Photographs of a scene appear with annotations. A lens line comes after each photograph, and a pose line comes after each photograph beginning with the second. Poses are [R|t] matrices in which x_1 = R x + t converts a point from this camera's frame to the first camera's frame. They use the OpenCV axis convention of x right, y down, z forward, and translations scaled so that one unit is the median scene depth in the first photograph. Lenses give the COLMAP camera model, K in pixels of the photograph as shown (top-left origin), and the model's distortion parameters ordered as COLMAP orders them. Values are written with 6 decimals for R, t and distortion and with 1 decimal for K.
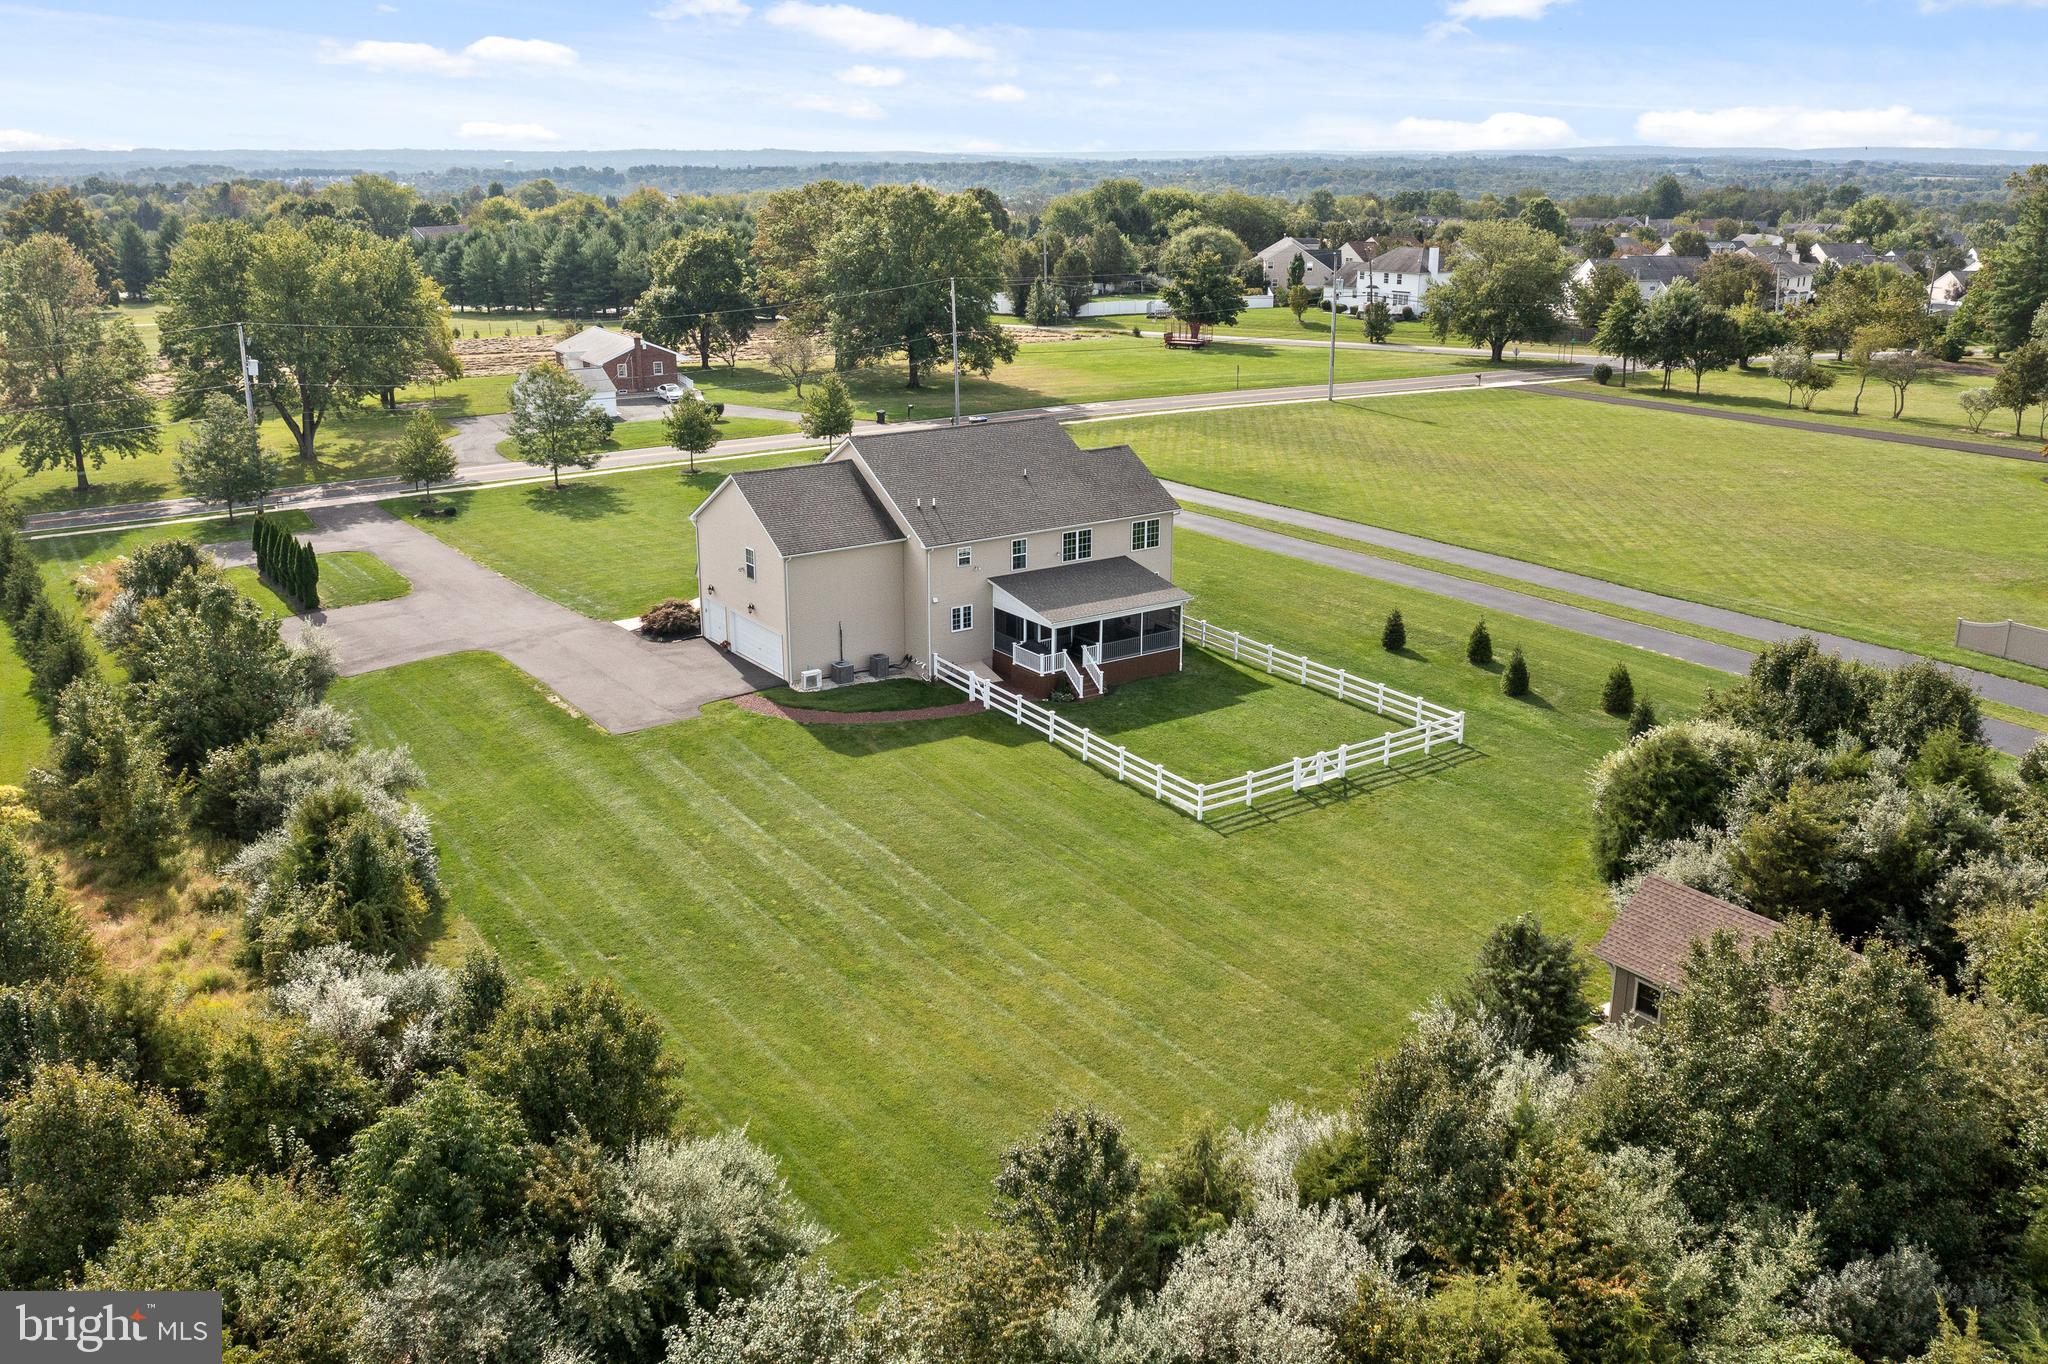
lens RADIAL K [[1617.2, 0, 1024.0], [0, 1617.2, 682.0], [0, 0, 1]] dist [-0.006952, -0.009278]
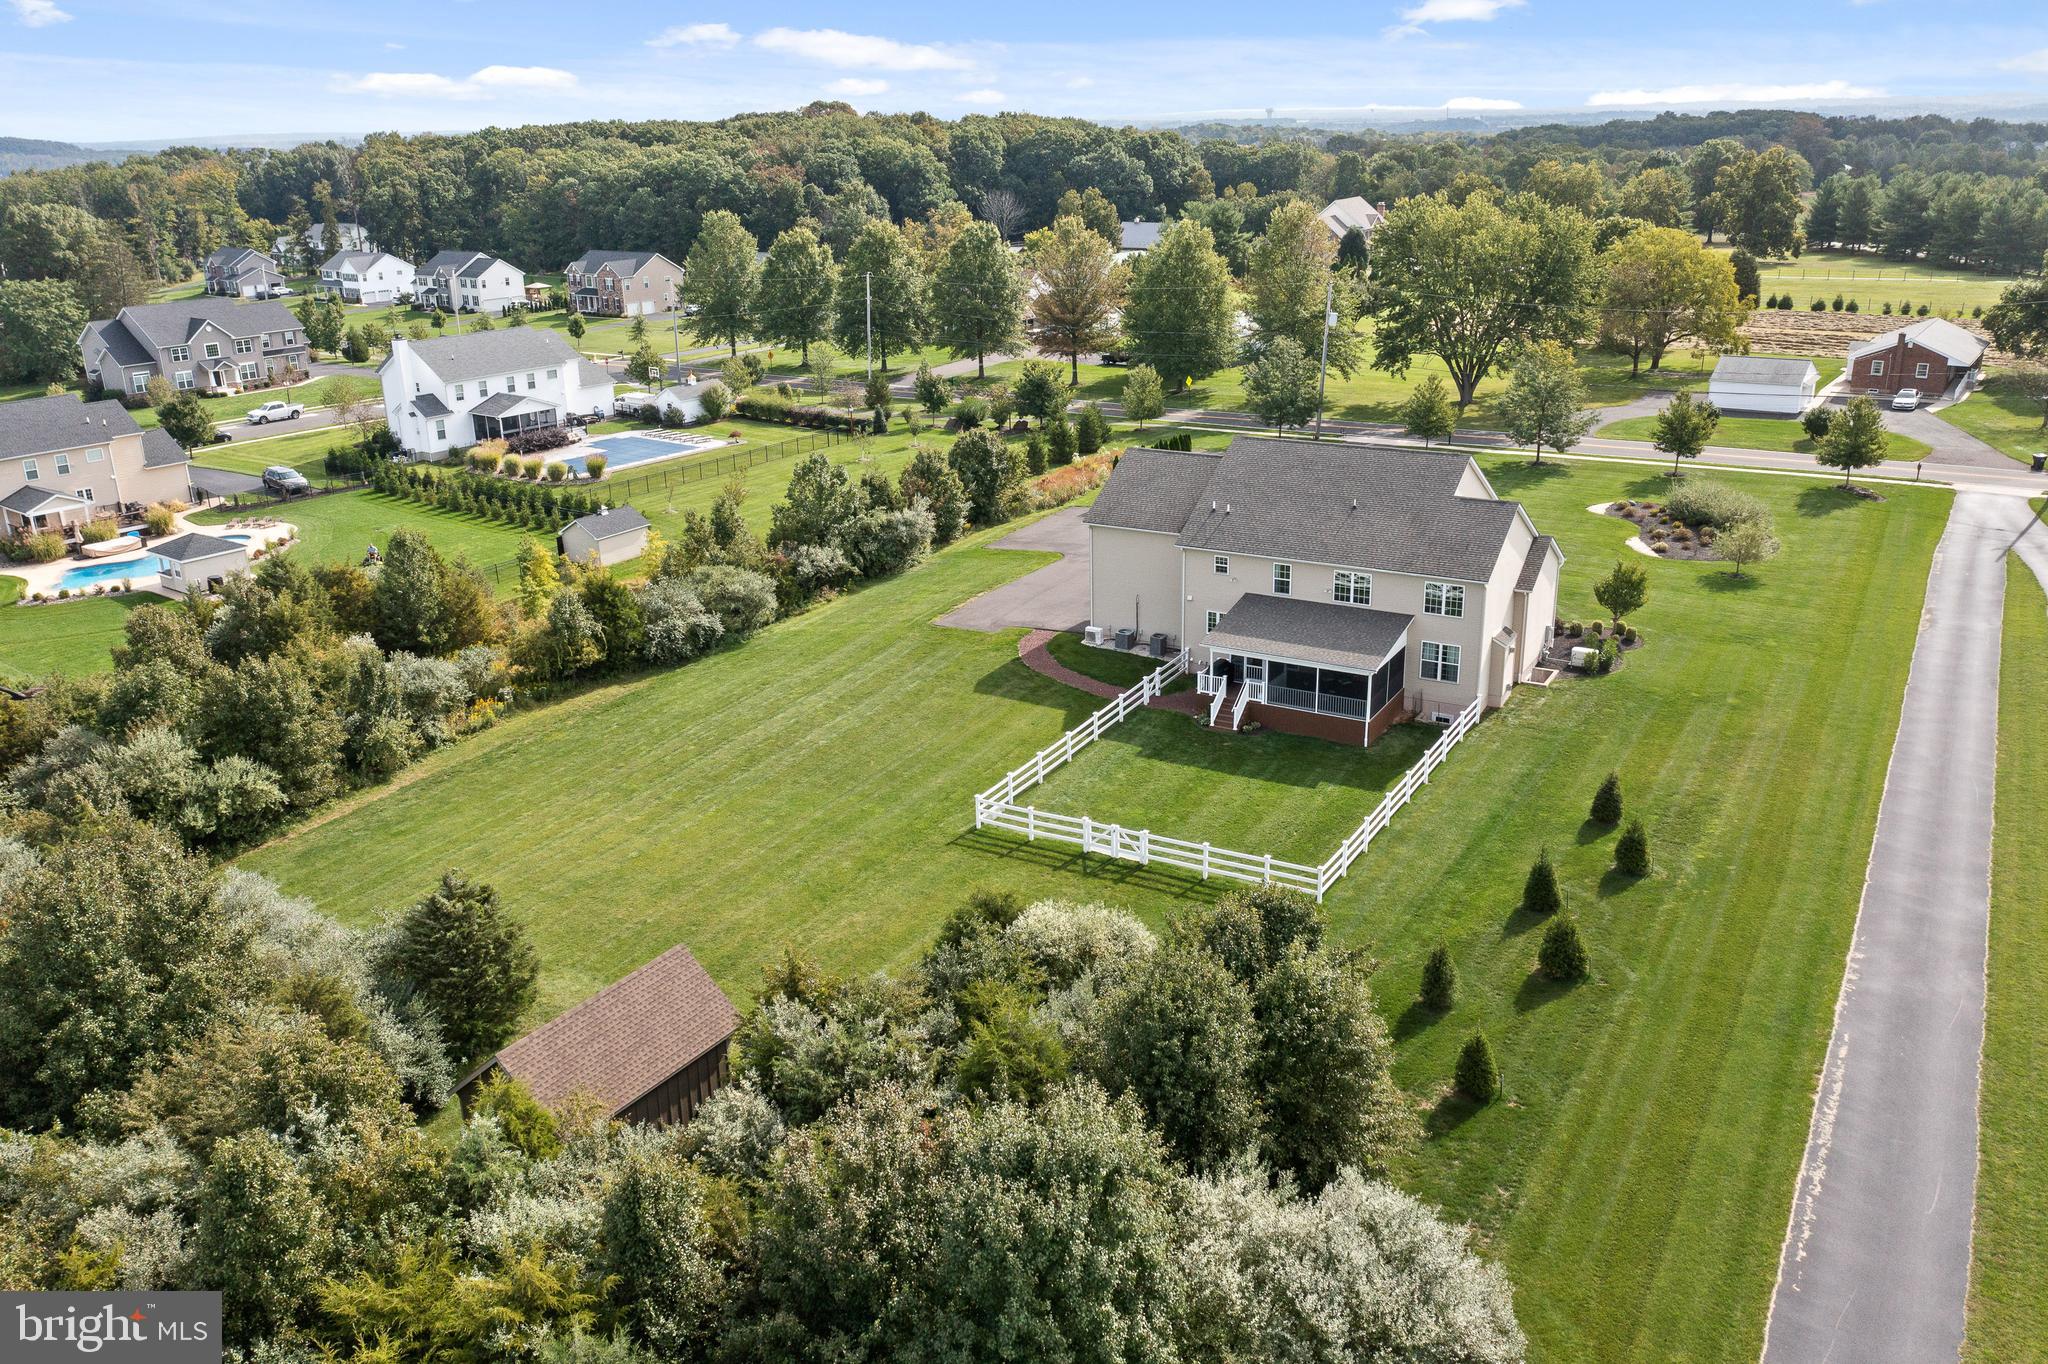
lens RADIAL K [[1567.7, 0, 1024.0], [0, 1567.7, 682.0], [0, 0, 1]] dist [-0.004917, -0.002587]
pose [[0.472609, 0.302907, -0.827579, 0.757345], [-0.268377, 0.943939, 0.192233, -0.167279], [0.839413, 0.131252, 0.527408, 0.394540]]
